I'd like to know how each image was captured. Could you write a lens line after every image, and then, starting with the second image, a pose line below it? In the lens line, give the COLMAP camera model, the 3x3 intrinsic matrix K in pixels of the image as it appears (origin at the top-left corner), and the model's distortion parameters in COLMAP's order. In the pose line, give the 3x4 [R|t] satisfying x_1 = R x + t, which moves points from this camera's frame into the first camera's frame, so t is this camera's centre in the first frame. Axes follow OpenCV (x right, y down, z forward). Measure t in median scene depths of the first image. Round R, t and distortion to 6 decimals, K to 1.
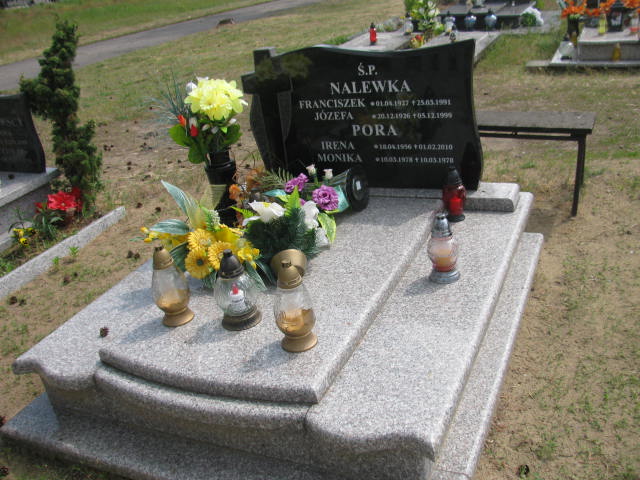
lens RADIAL K [[674.5, 0, 320.0], [0, 674.5, 240.0], [0, 0, 1]] dist [-0.257731, 0.330566]
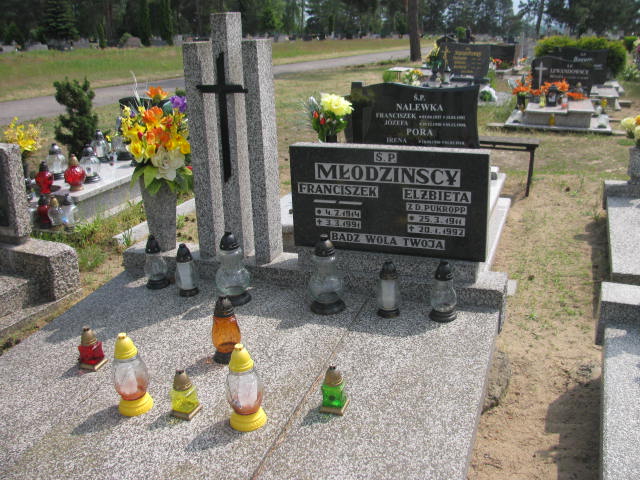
lens RADIAL K [[674.5, 0, 320.0], [0, 674.5, 240.0], [0, 0, 1]] dist [-0.257731, 0.330566]
pose [[0.993234, 0.068923, 0.093465, -0.283535], [-0.058237, 0.991933, -0.112595, 0.289560], [-0.100472, 0.106390, 0.989235, -0.597083]]
